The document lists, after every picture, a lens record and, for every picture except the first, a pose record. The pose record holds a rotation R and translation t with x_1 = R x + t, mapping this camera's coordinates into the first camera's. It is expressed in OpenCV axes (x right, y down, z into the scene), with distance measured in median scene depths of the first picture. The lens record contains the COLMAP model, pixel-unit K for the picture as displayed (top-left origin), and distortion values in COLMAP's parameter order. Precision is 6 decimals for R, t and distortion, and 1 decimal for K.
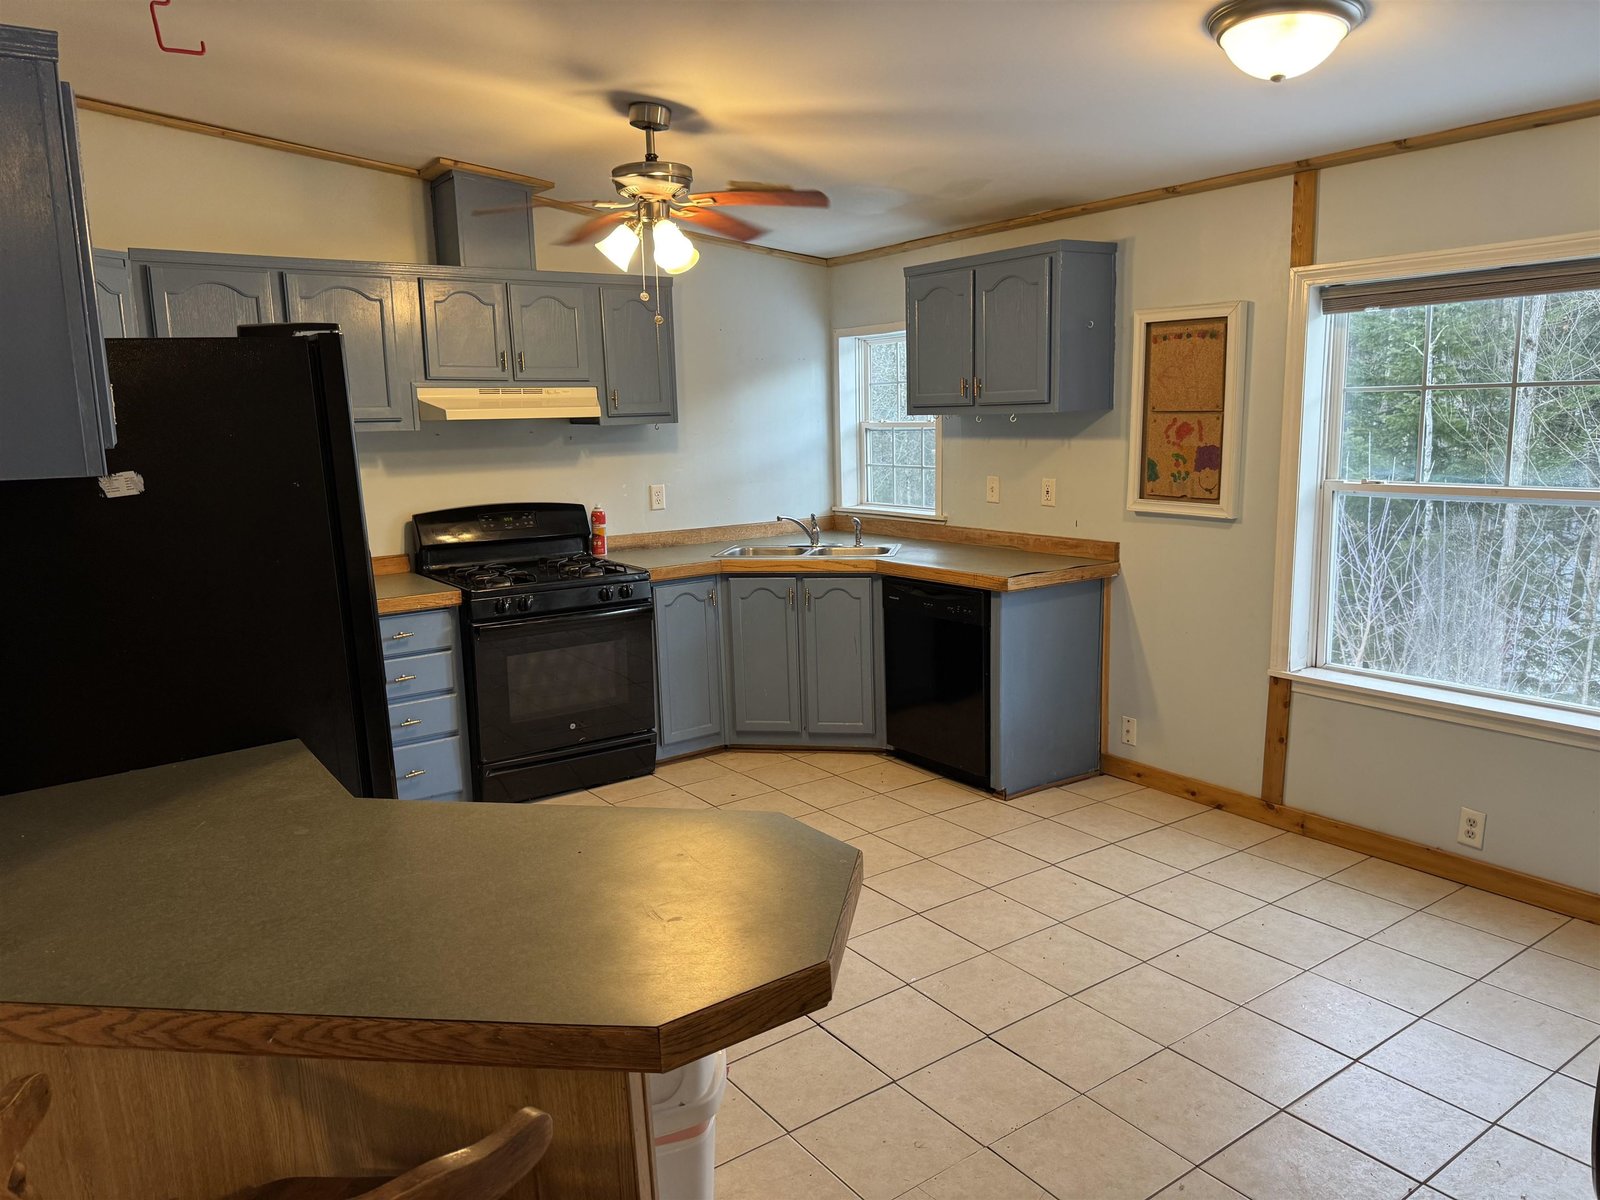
lens RADIAL K [[1129.0, 0, 800.0], [0, 1129.0, 600.0], [0, 0, 1]] dist [0.198847, -0.392036]
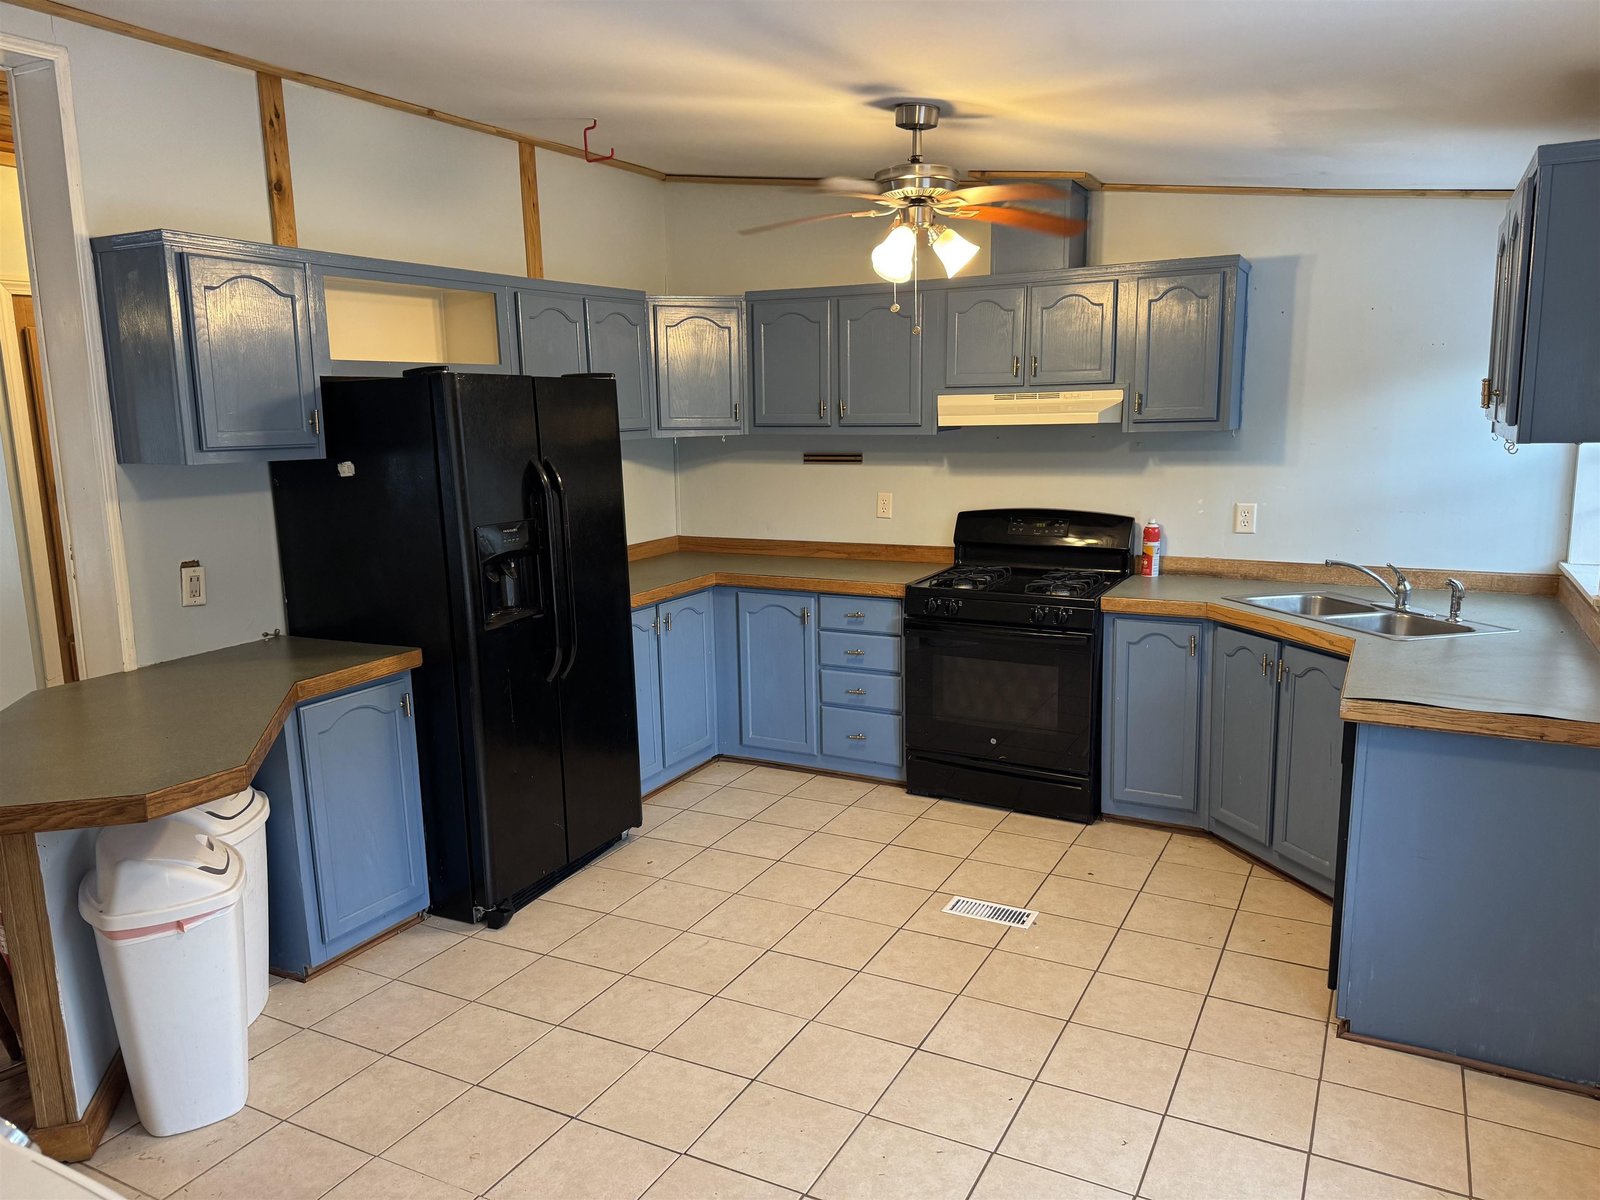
lens RADIAL K [[1129.0, 0, 800.0], [0, 1129.0, 600.0], [0, 0, 1]] dist [0.198847, -0.392036]
pose [[0.440343, 0.169359, -0.881712, 0.548544], [-0.146502, 0.982439, 0.115541, -0.093358], [0.885796, 0.078295, 0.457422, 0.384346]]
